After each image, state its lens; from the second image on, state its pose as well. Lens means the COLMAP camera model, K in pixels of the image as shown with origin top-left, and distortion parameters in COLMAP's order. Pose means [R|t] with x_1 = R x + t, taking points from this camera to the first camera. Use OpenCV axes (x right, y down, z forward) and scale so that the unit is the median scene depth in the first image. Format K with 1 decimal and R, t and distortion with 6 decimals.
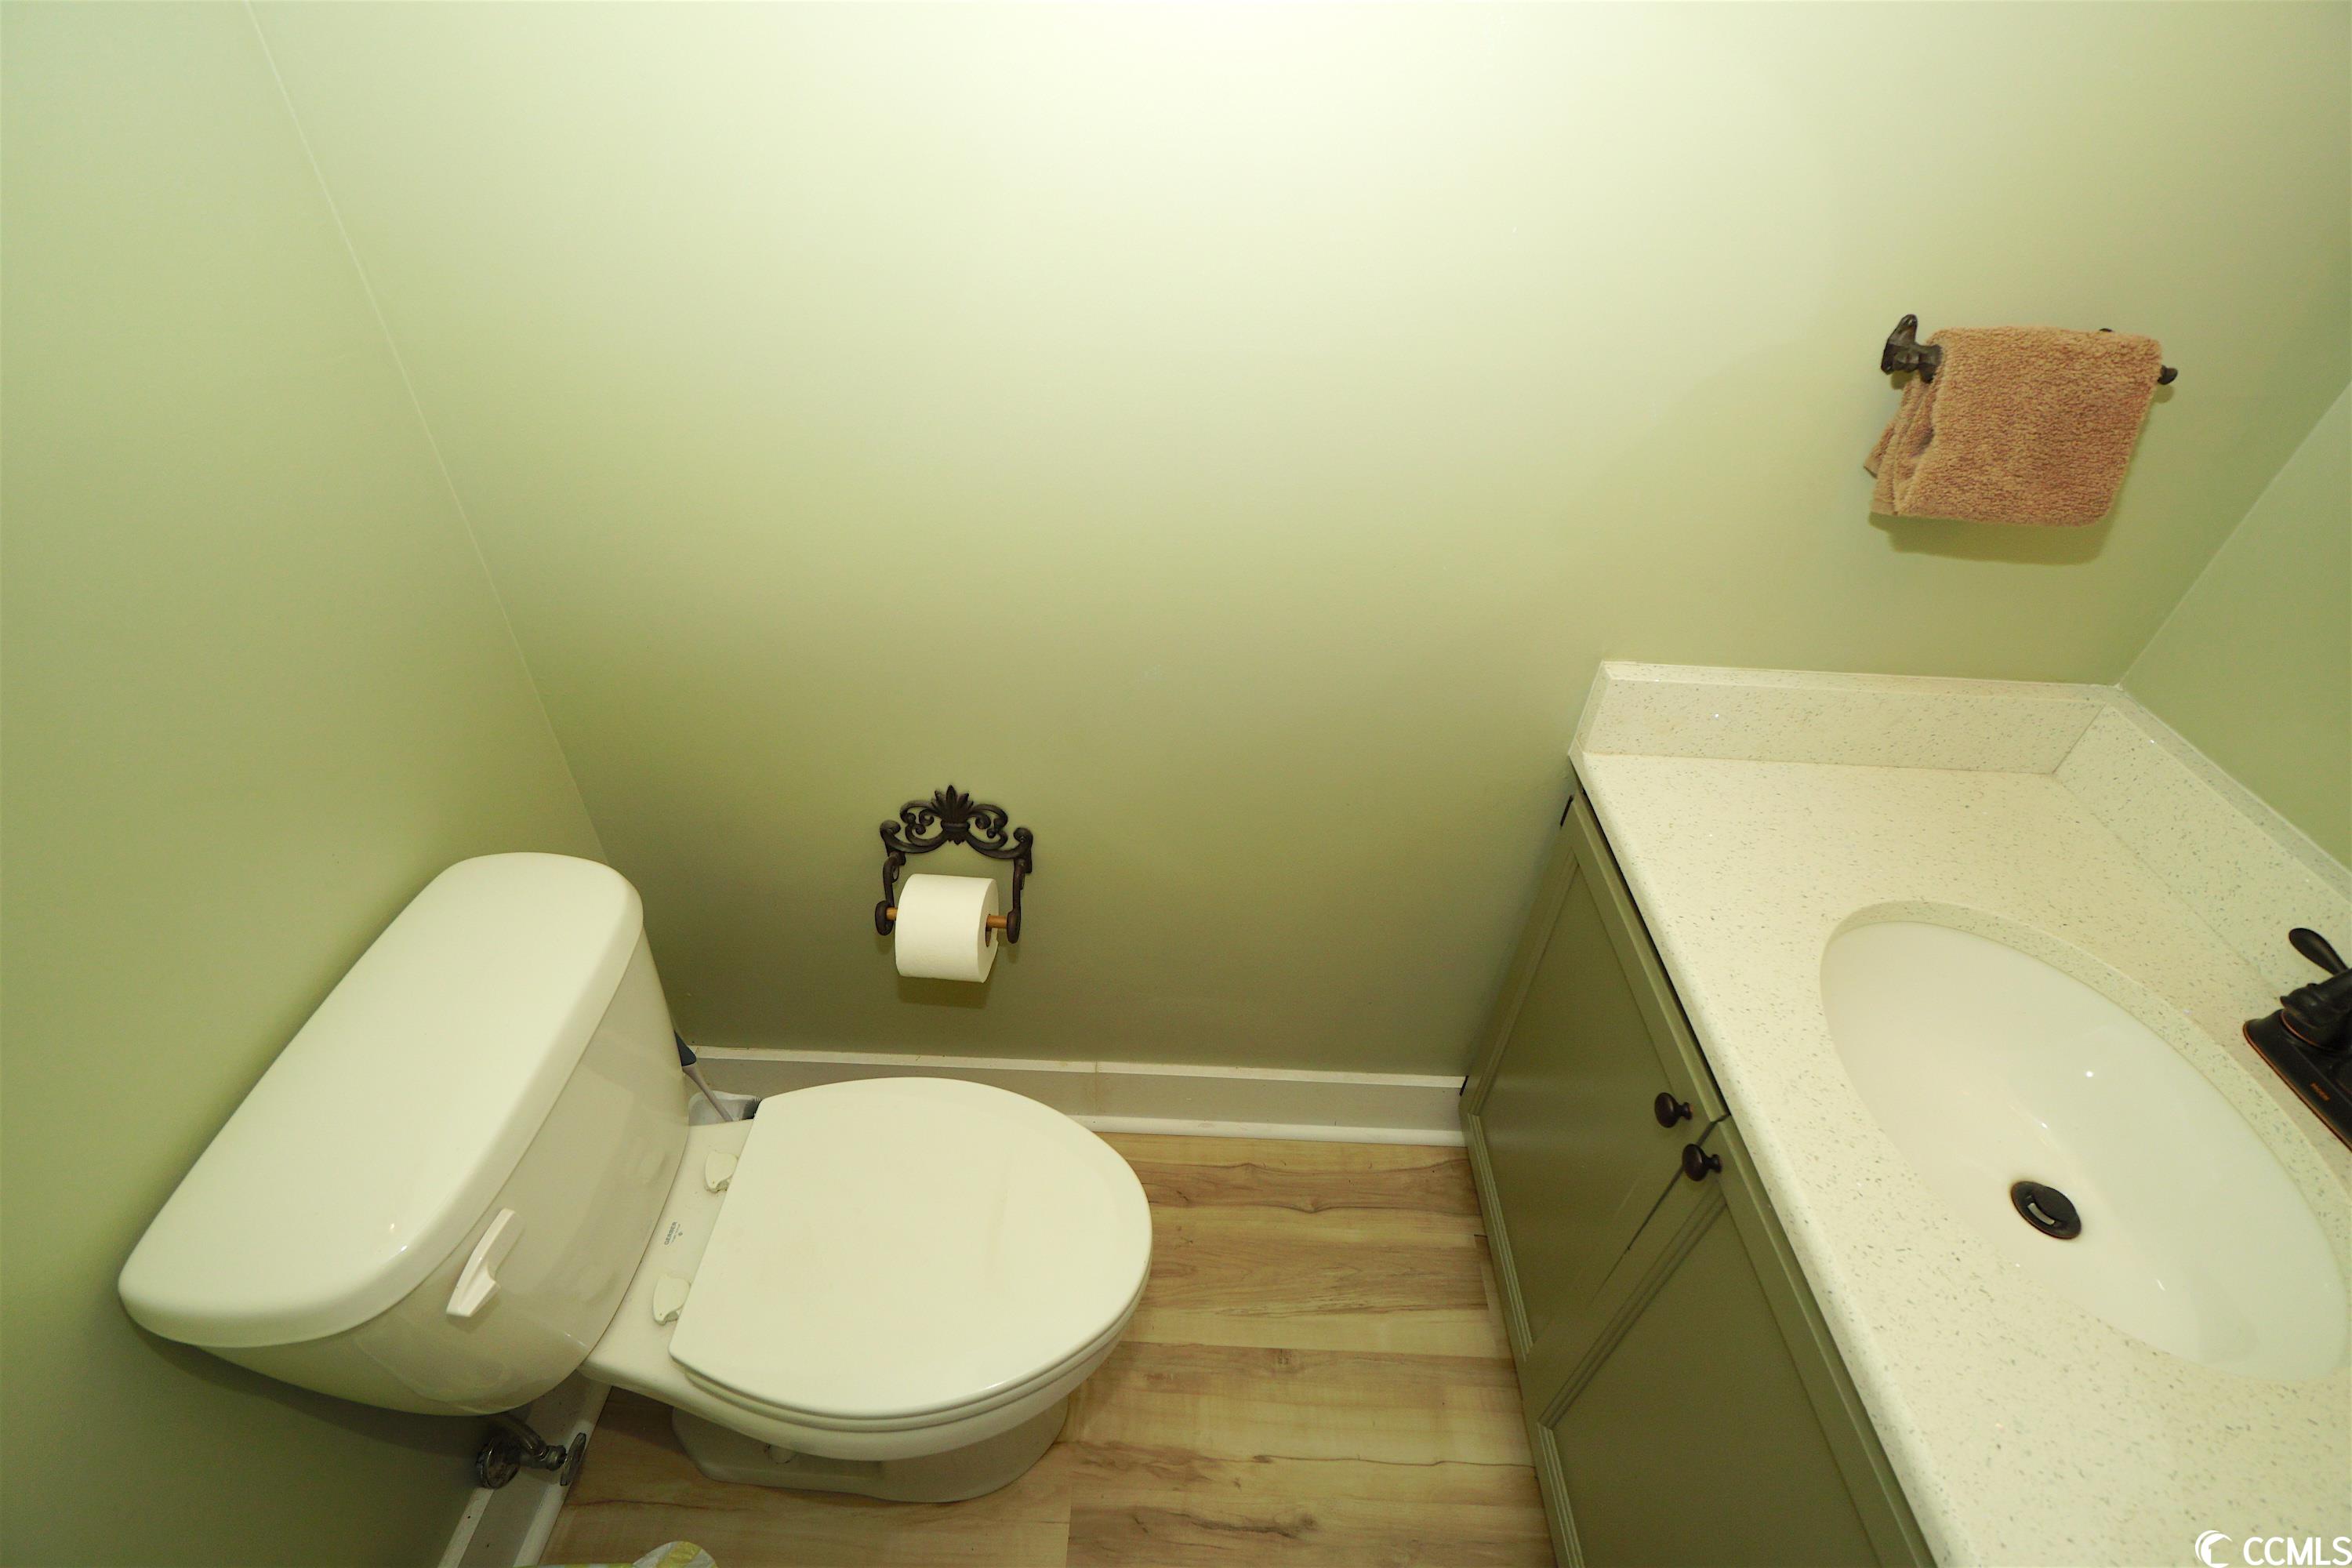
lens RADIAL K [[1047.5, 0, 1178.3], [0, 1047.5, 776.3], [0, 0, 1]] dist [-0.000107, 0.000480]
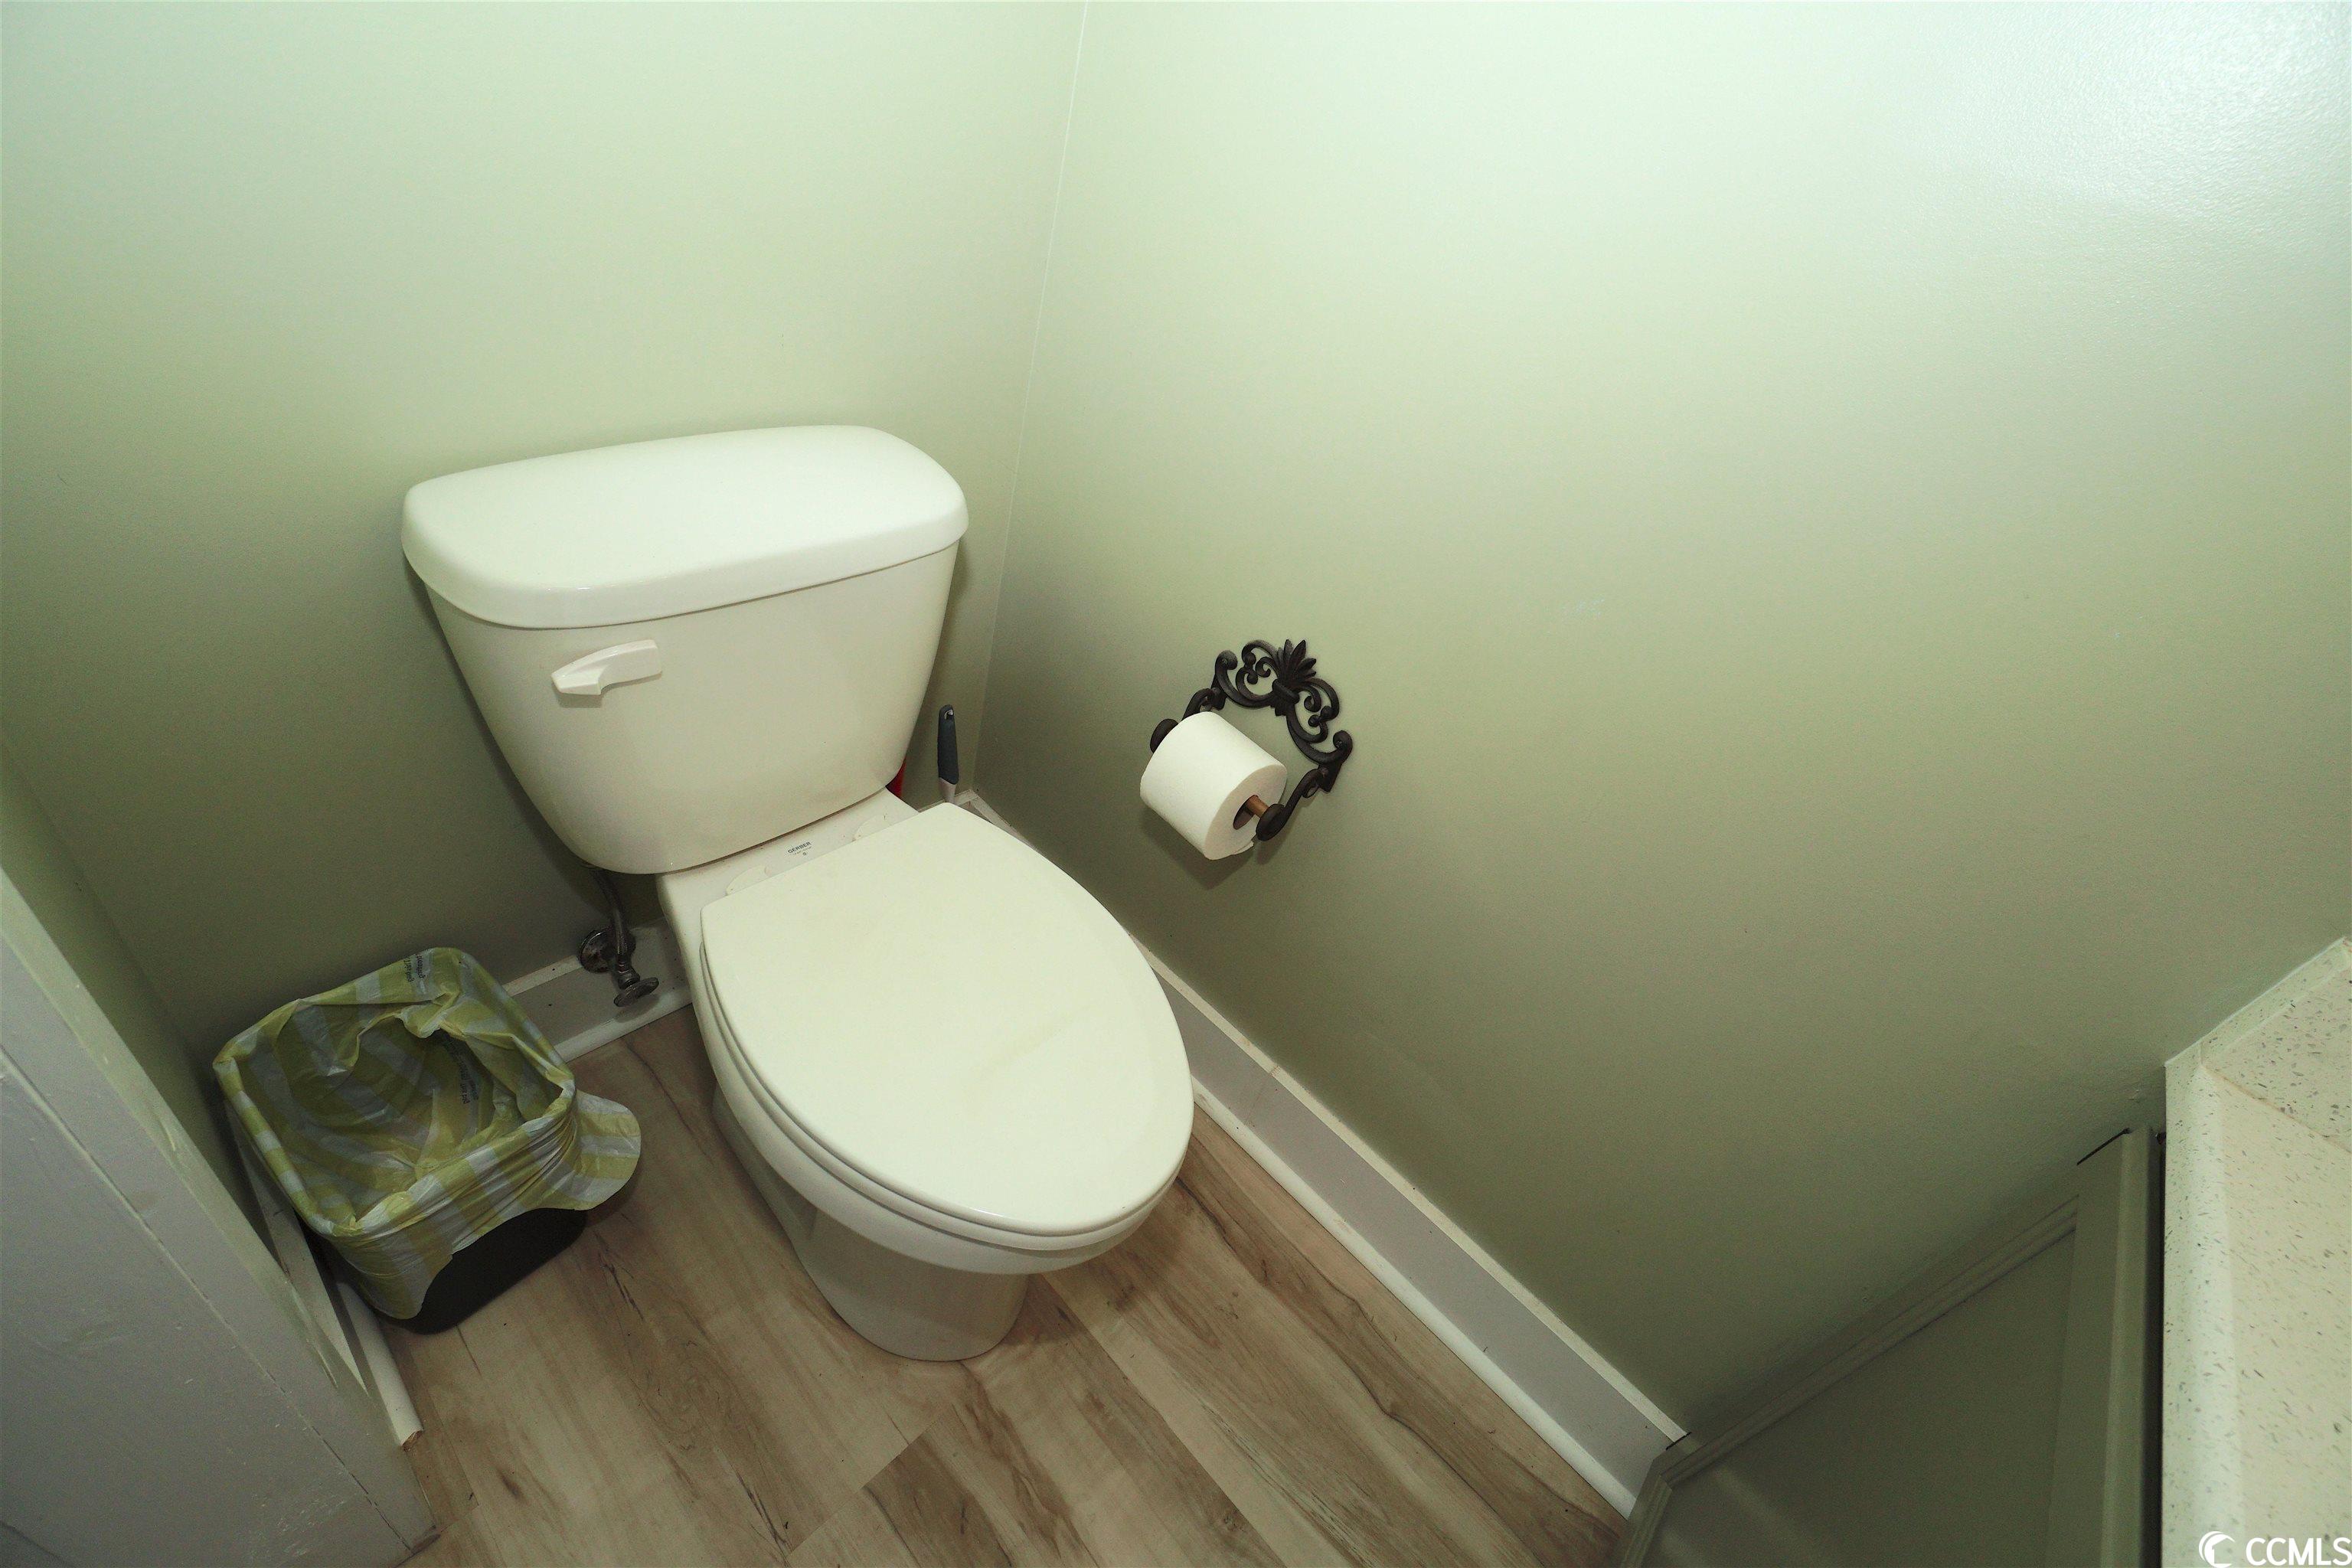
lens RADIAL K [[1010.5, 0, 1174.5], [0, 1010.5, 781.3], [0, 0, 1]] dist [-0.012979, 0.006274]
pose [[0.728775, 0.512645, -0.453962, 0.134070], [-0.567510, 0.823159, 0.018507, 0.141663], [0.383170, 0.244140, 0.890829, 0.234580]]
